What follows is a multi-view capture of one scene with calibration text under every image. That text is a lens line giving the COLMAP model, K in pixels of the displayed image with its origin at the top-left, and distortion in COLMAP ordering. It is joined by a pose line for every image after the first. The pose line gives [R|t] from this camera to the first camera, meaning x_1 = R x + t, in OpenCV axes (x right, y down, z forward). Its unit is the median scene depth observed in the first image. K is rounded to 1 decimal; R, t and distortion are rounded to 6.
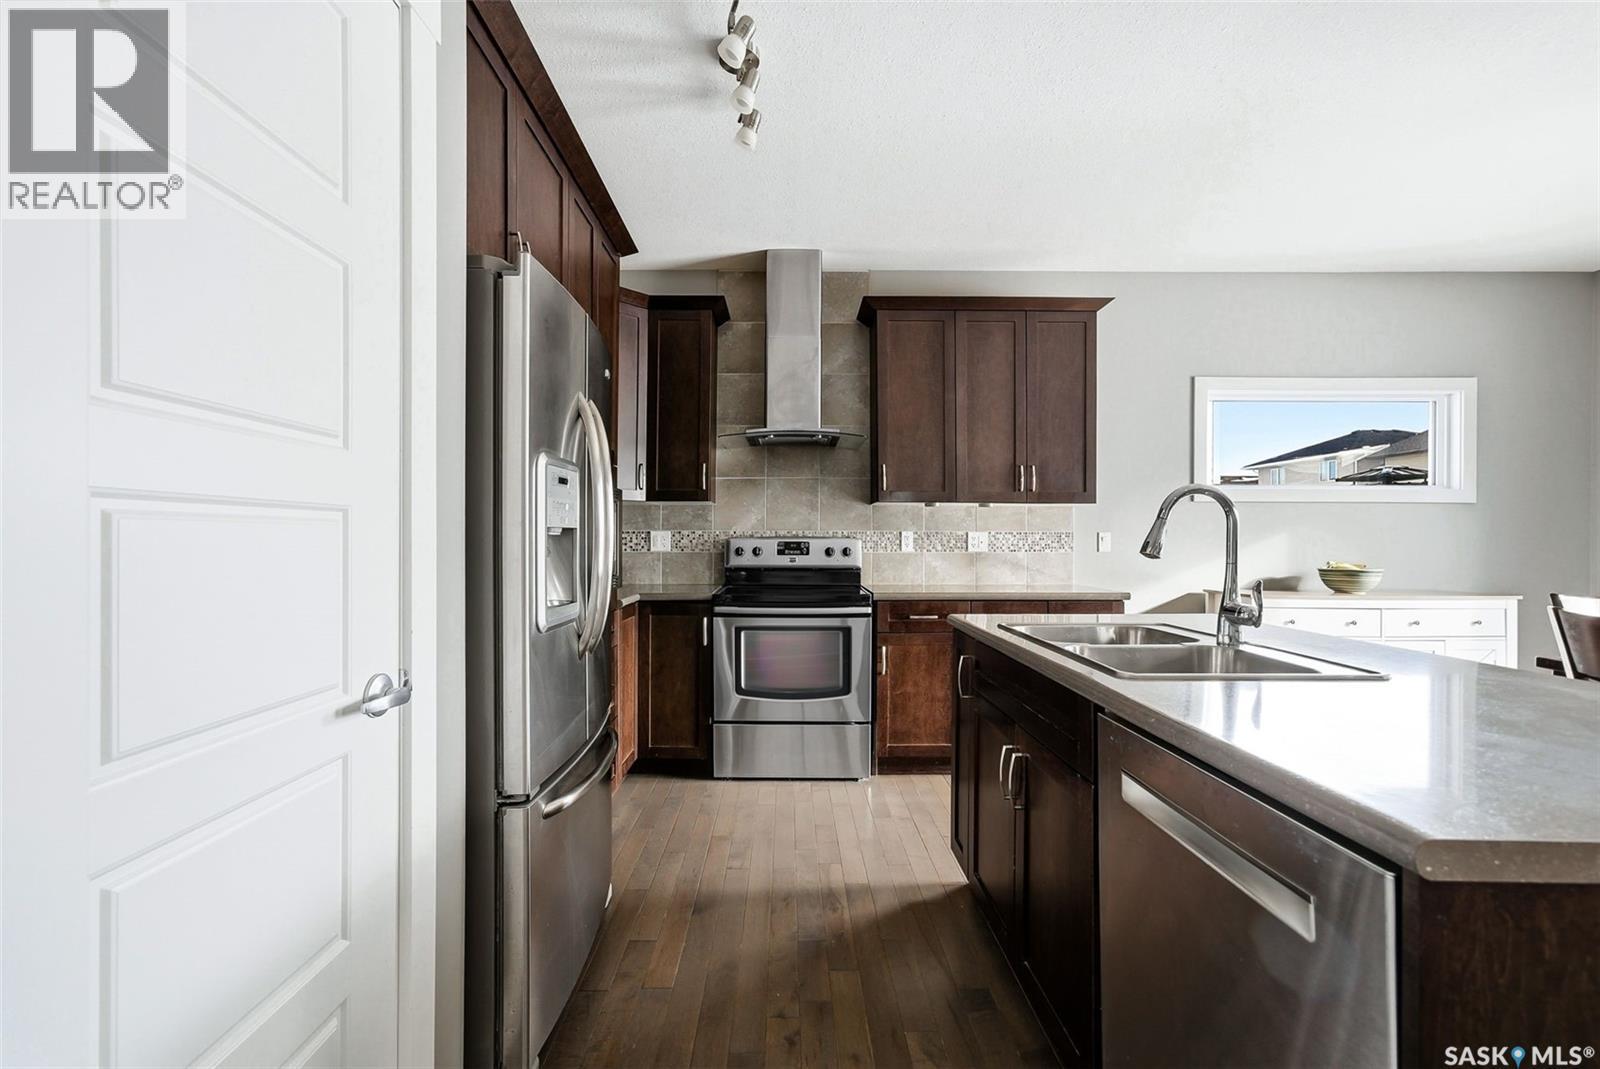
lens RADIAL K [[685.5, 0, 783.4], [0, 685.5, 531.4], [0, 0, 1]] dist [0.007464, 0.000647]
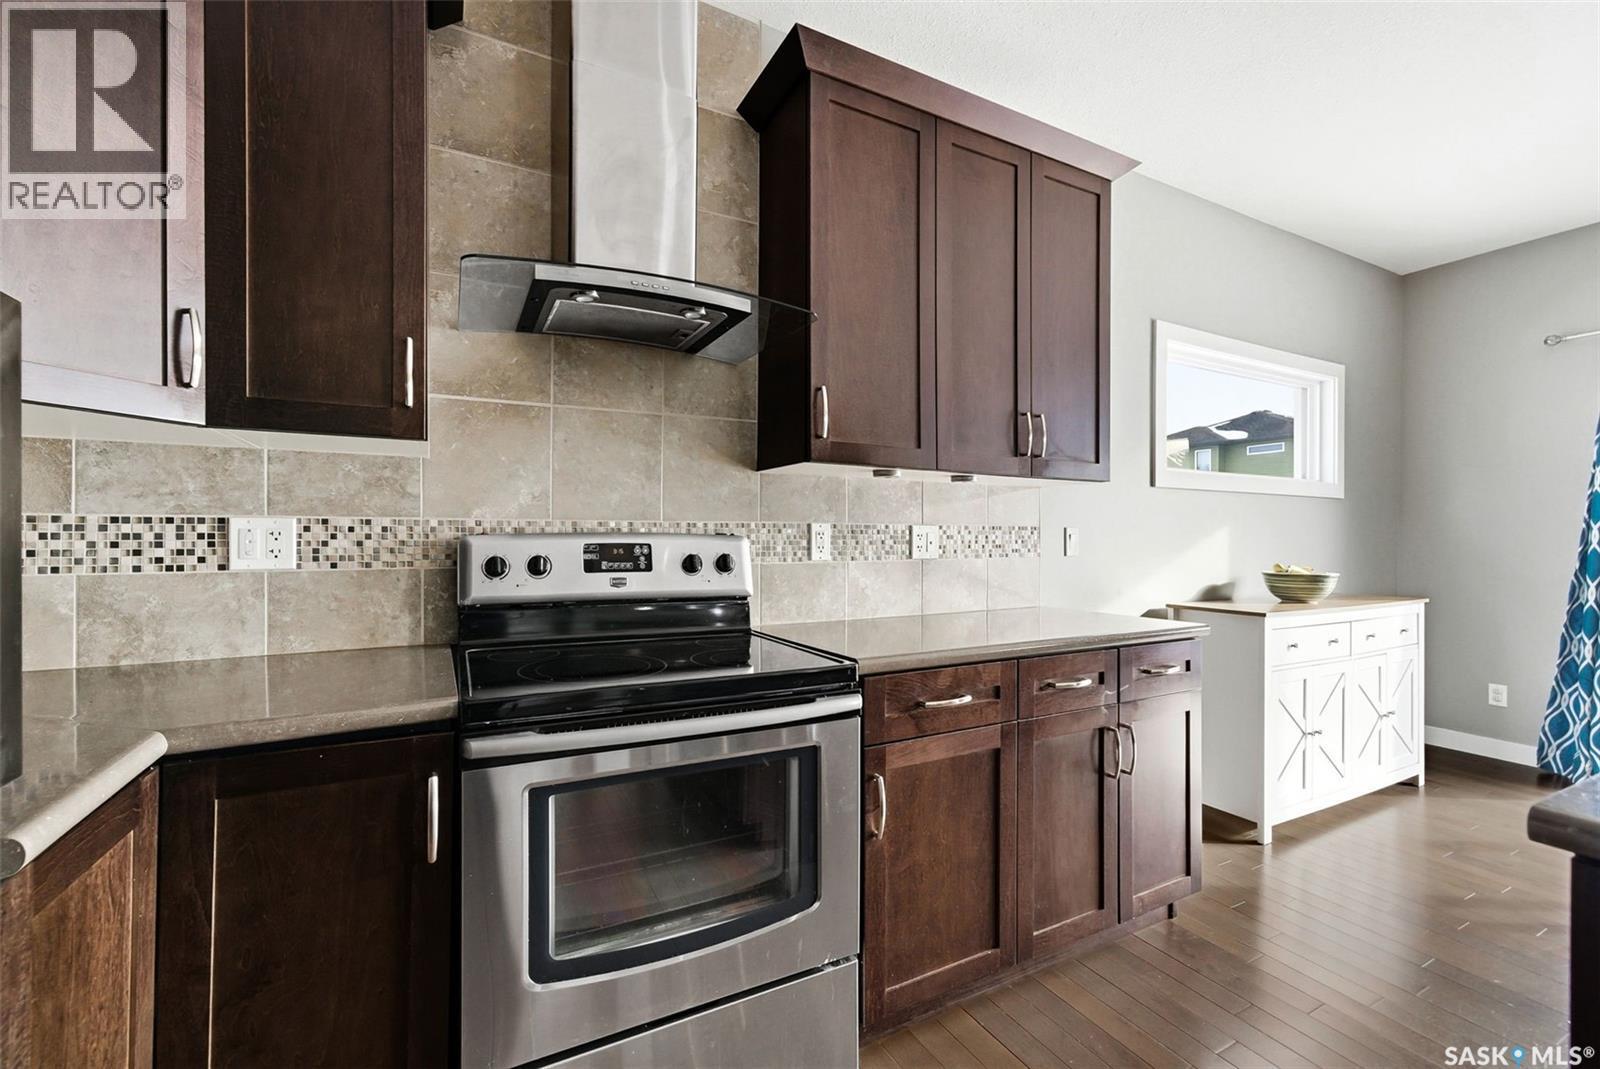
lens RADIAL K [[685.5, 0, 792.8], [0, 685.5, 536.1], [0, 0, 1]] dist [0.007464, 0.000647]
pose [[0.884763, 0.000200, 0.466041, -0.096889], [-0.003113, 0.999980, 0.005481, 0.007039], [-0.466031, -0.006300, 0.884746, 0.523904]]
